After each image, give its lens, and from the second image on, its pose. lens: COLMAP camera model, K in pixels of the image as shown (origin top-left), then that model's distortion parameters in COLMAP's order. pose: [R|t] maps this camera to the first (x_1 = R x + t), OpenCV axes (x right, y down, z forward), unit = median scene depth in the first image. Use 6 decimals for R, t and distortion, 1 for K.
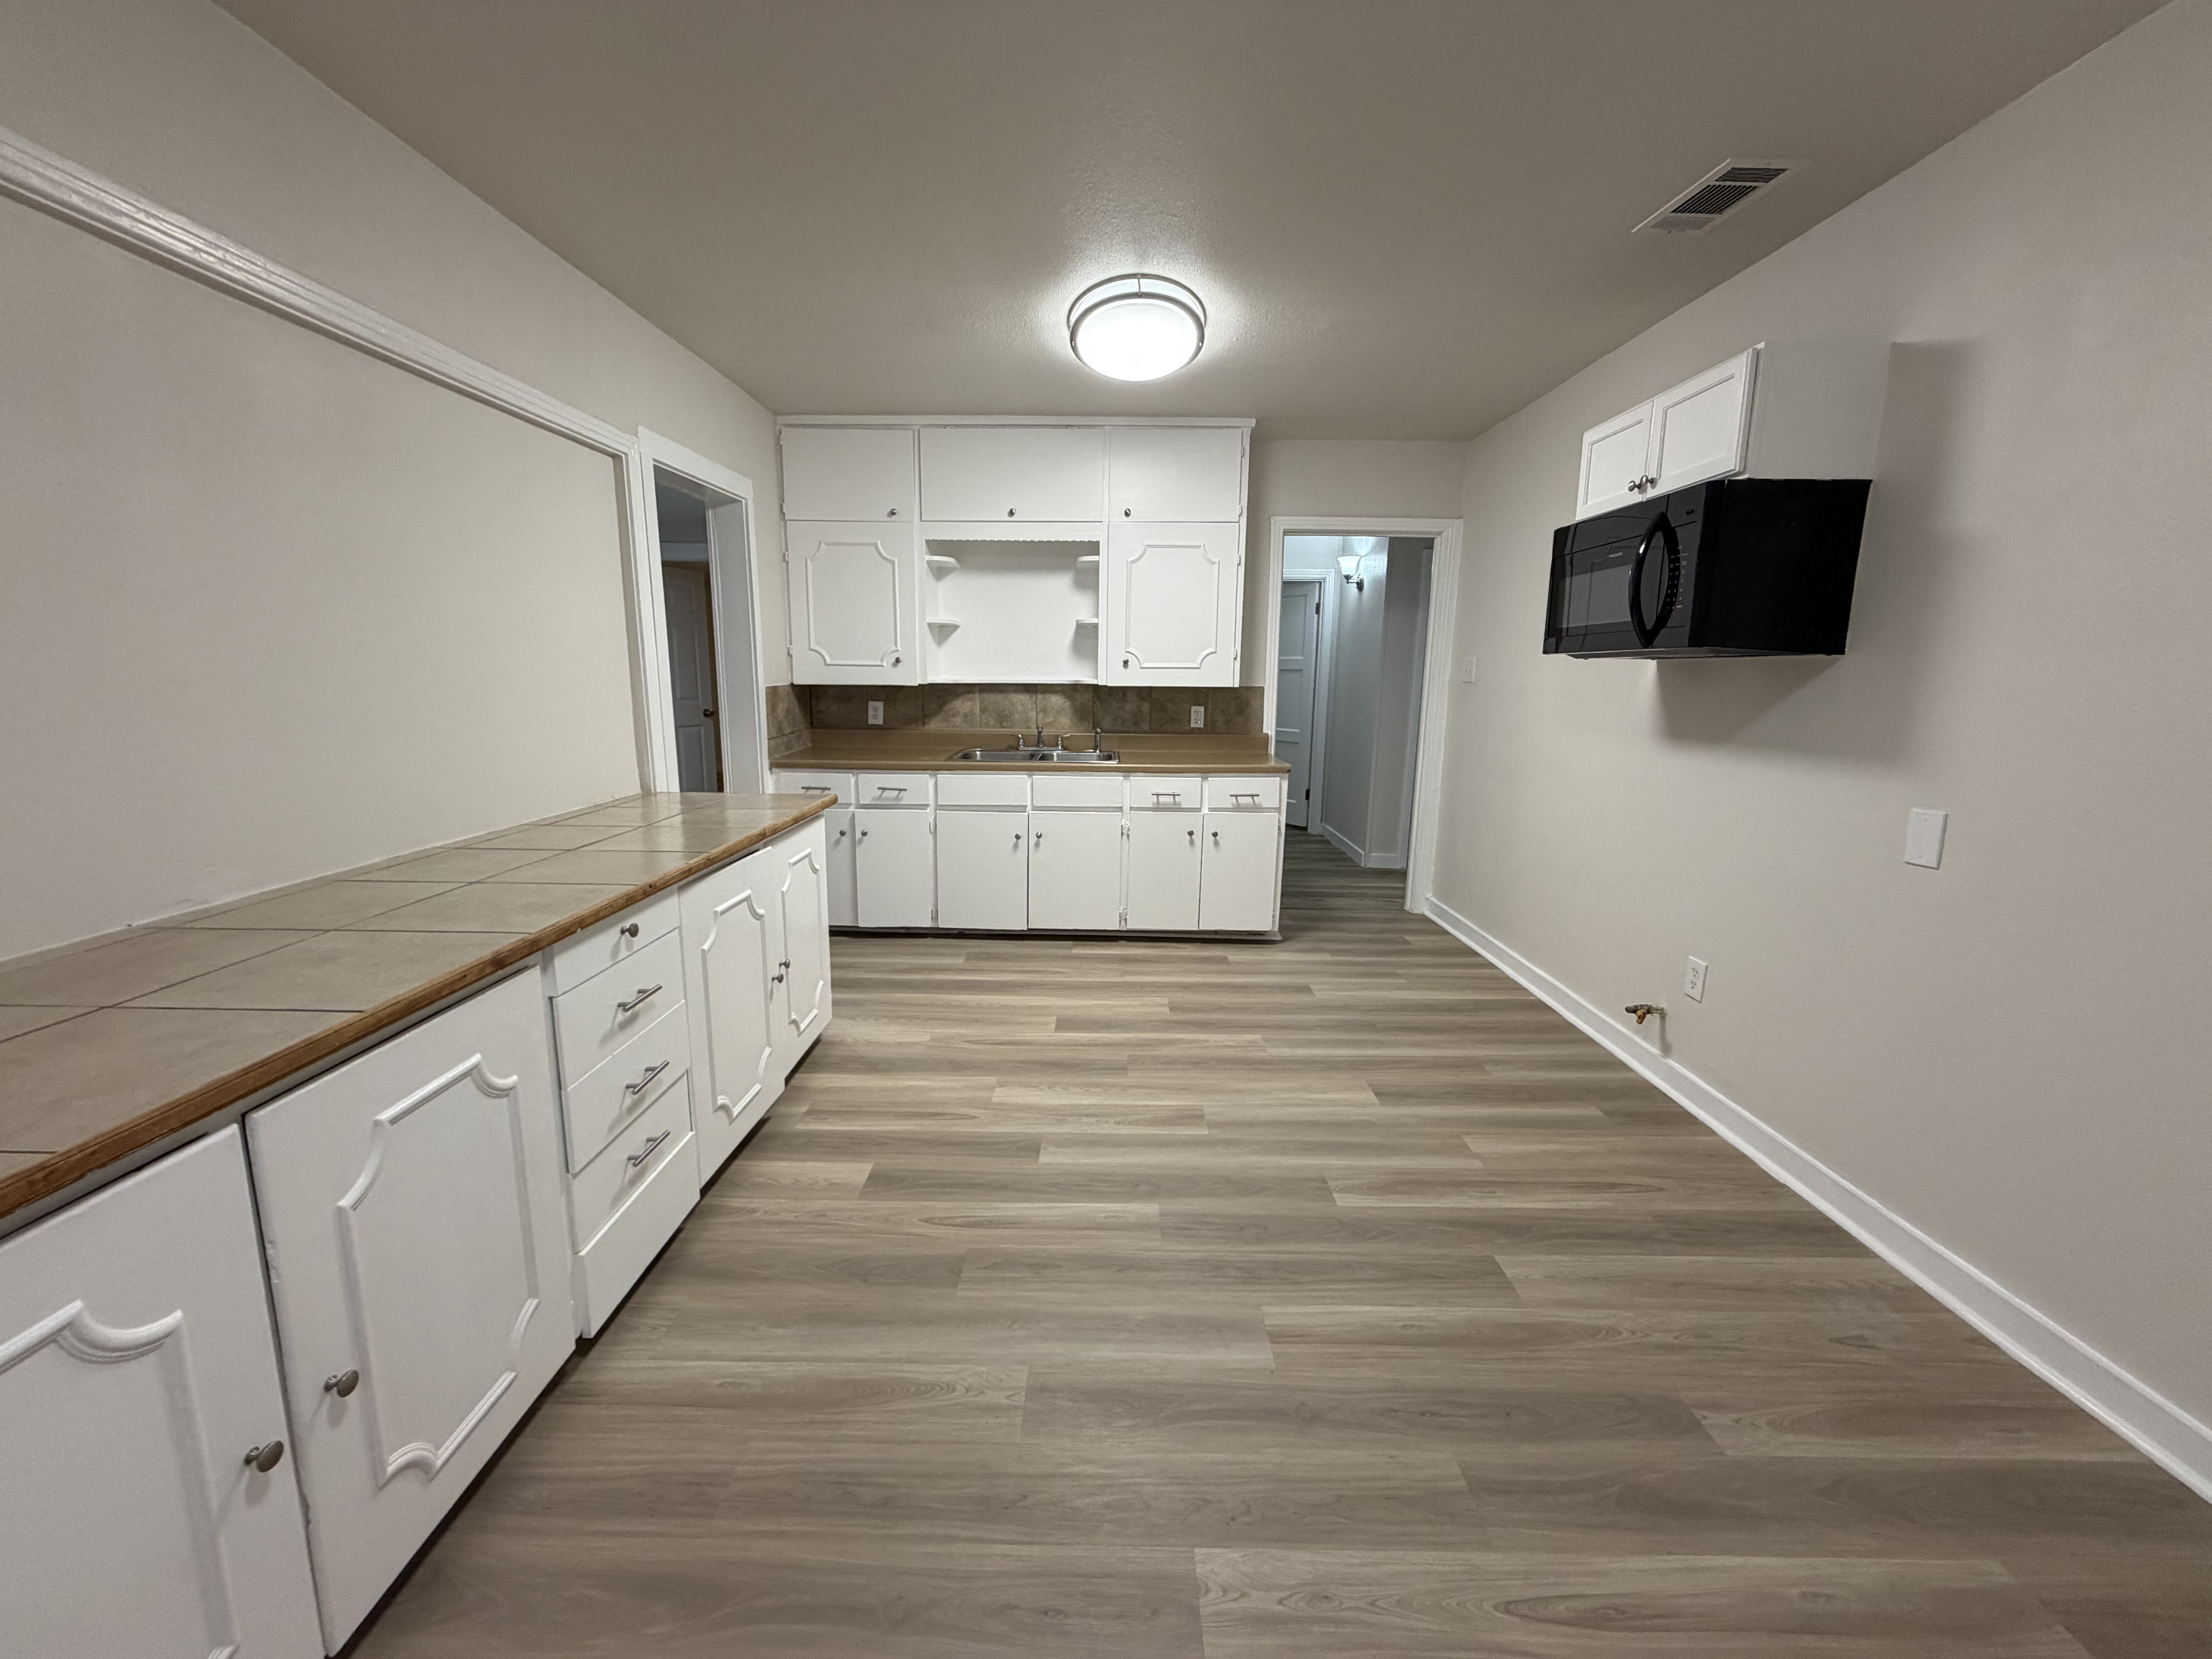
lens RADIAL K [[896.3, 0, 1101.8], [0, 896.3, 827.7], [0, 0, 1]] dist [0.000607, 0.000180]
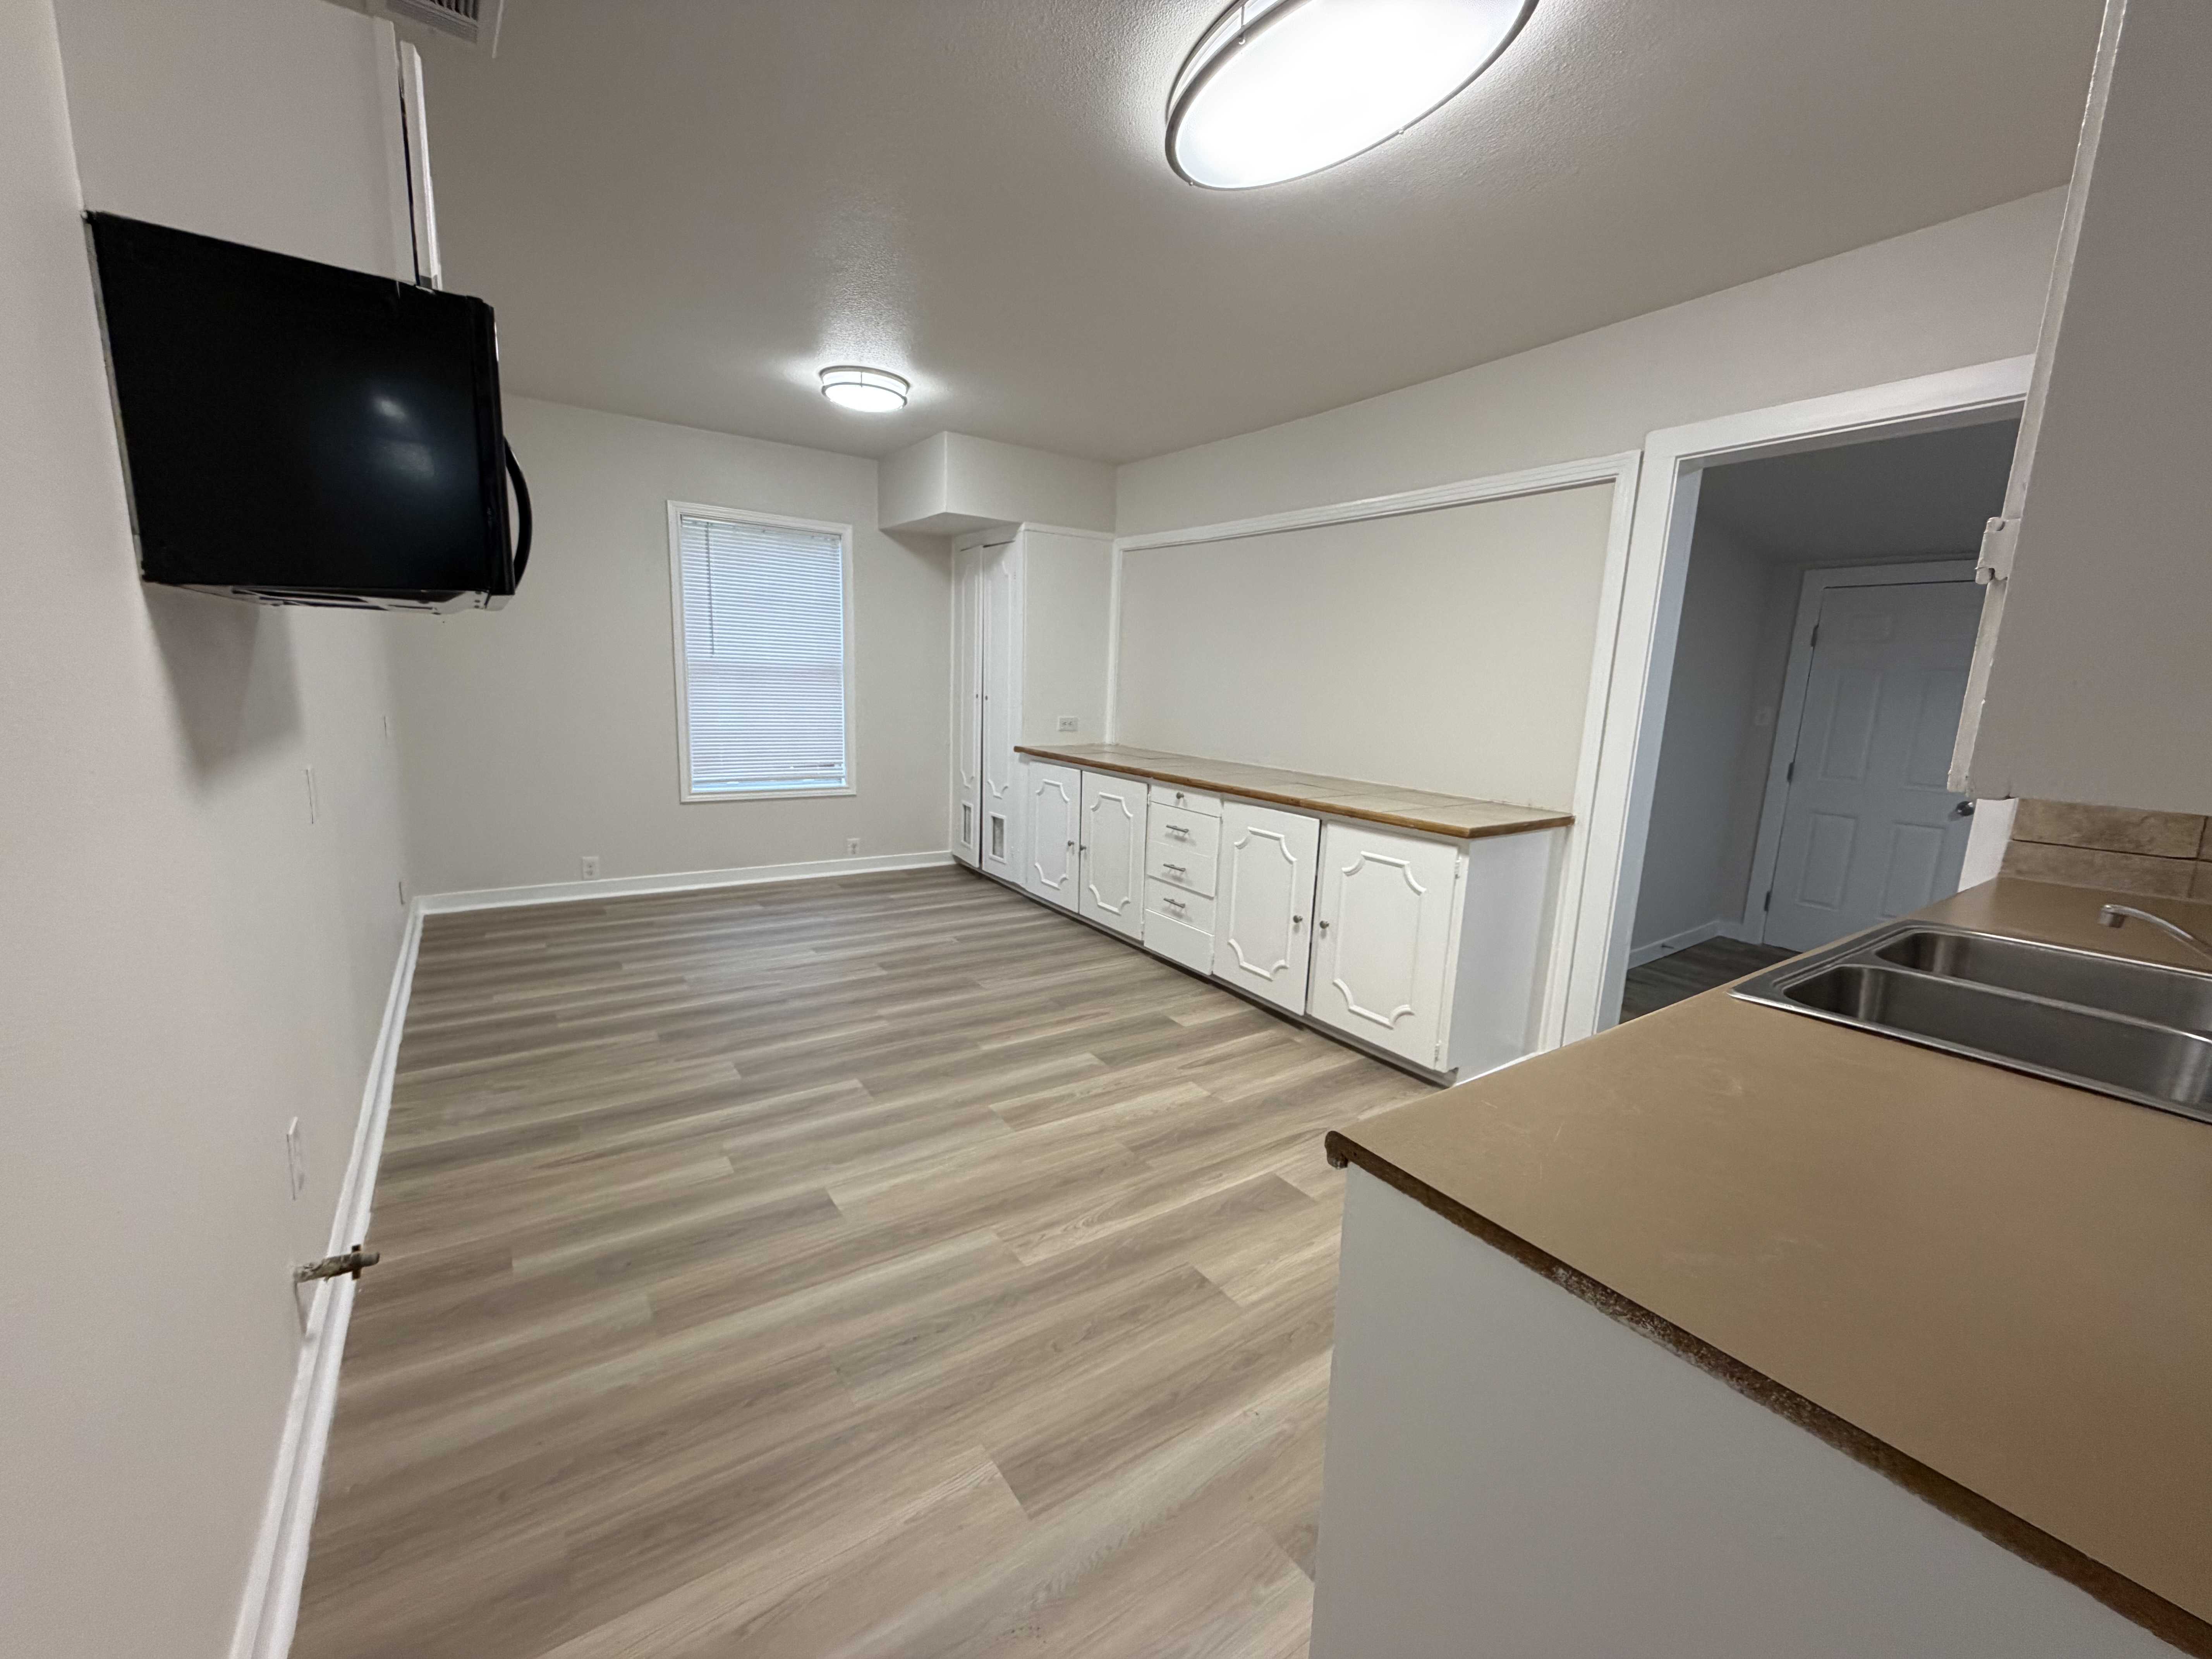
lens RADIAL K [[896.3, 0, 1103.3], [0, 896.3, 831.0], [0, 0, 1]] dist [0.000607, 0.000180]
pose [[-0.823486, 0.058017, -0.564363, 0.565632], [-0.143991, 0.940813, 0.306819, -0.294401], [0.548761, 0.333925, -0.766392, 1.720261]]
